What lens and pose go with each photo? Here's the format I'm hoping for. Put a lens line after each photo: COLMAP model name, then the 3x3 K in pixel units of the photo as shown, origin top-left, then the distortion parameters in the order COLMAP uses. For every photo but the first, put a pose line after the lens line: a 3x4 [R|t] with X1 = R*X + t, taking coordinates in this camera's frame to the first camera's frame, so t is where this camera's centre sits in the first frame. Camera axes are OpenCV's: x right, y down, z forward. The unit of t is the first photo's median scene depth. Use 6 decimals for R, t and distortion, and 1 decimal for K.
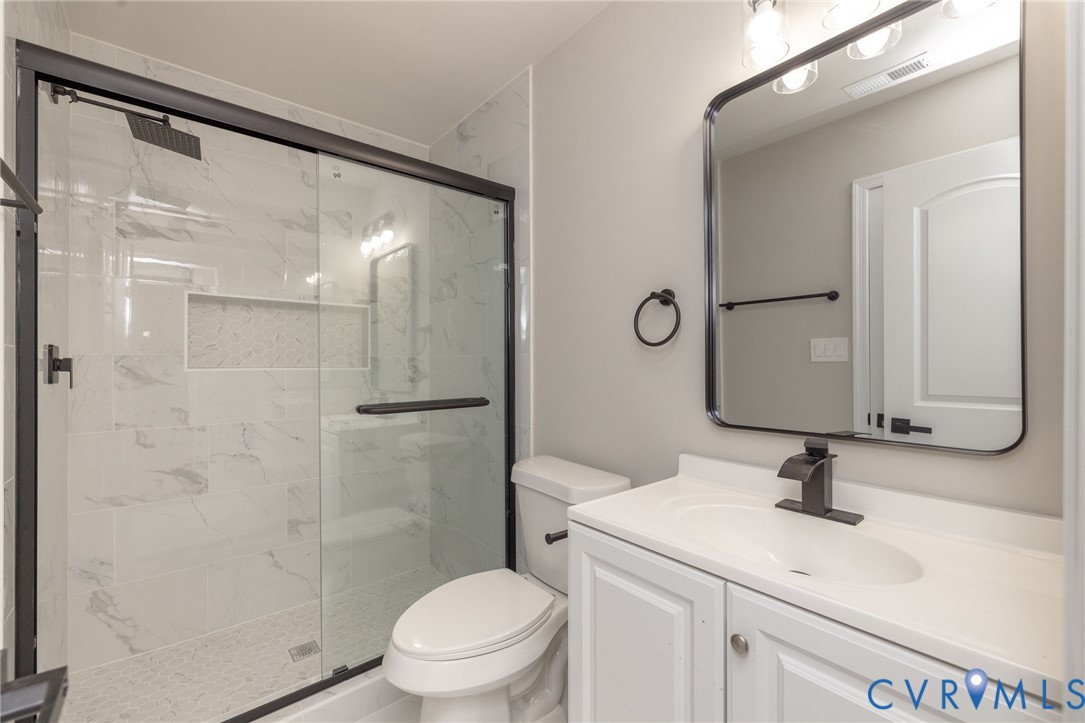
lens RADIAL K [[460.4, 0, 542.5], [0, 460.4, 361.5], [0, 0, 1]] dist [-0.003844, -0.000190]
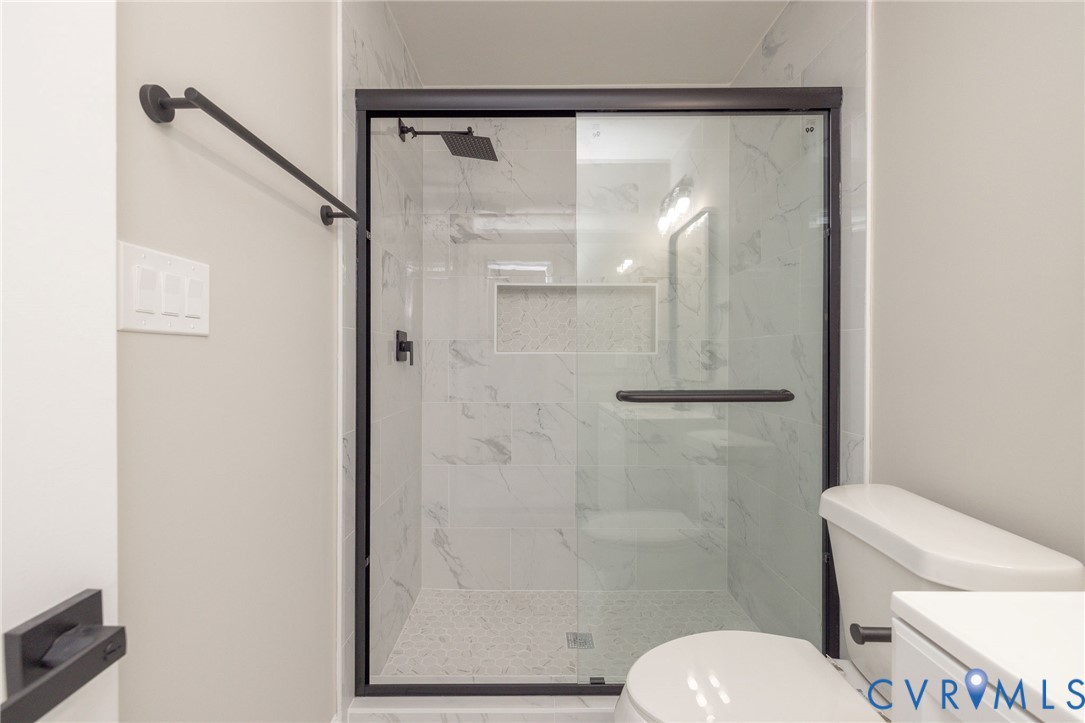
lens RADIAL K [[475.6, 0, 528.6], [0, 475.6, 359.0], [0, 0, 1]] dist [-0.000384, 0.000138]
pose [[0.760384, 0.007633, -0.649429, 0.047391], [0.000542, 0.999923, 0.012387, 0.018316], [0.649473, -0.009771, 0.760322, 0.154830]]
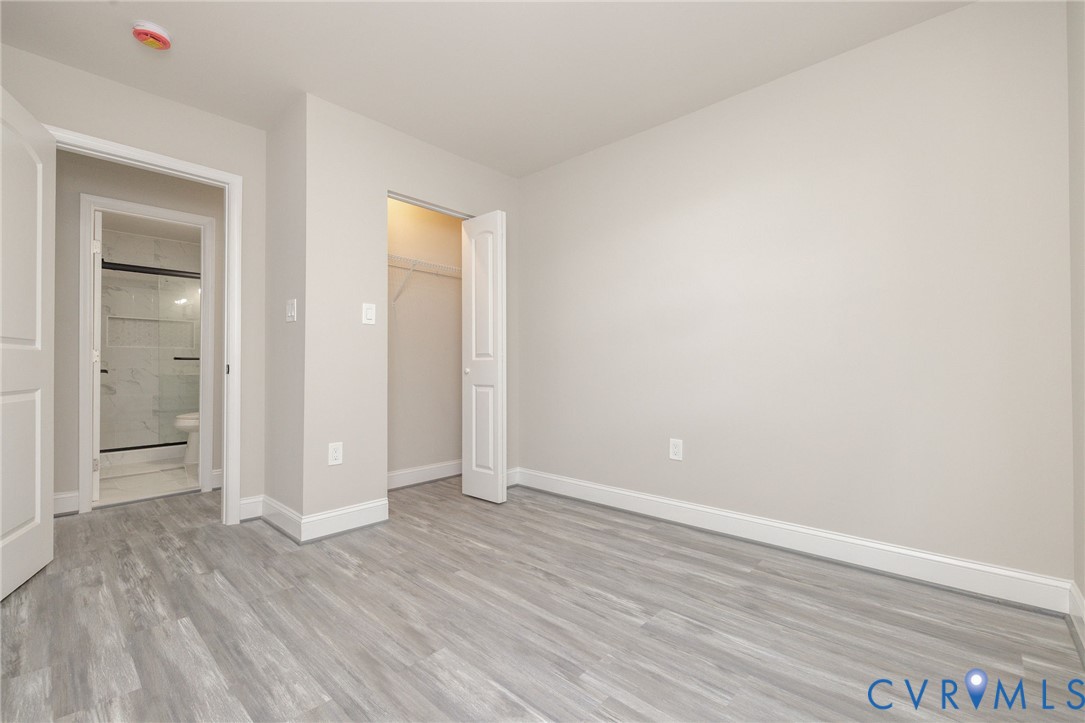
lens RADIAL K [[460.4, 0, 542.5], [0, 460.4, 361.5], [0, 0, 1]] dist [-0.003844, -0.000190]
pose [[0.990313, 0.002850, 0.138824, 1.243502], [-0.002315, 0.999989, -0.004015, 0.104811], [-0.138834, 0.003654, 0.990309, -1.824781]]
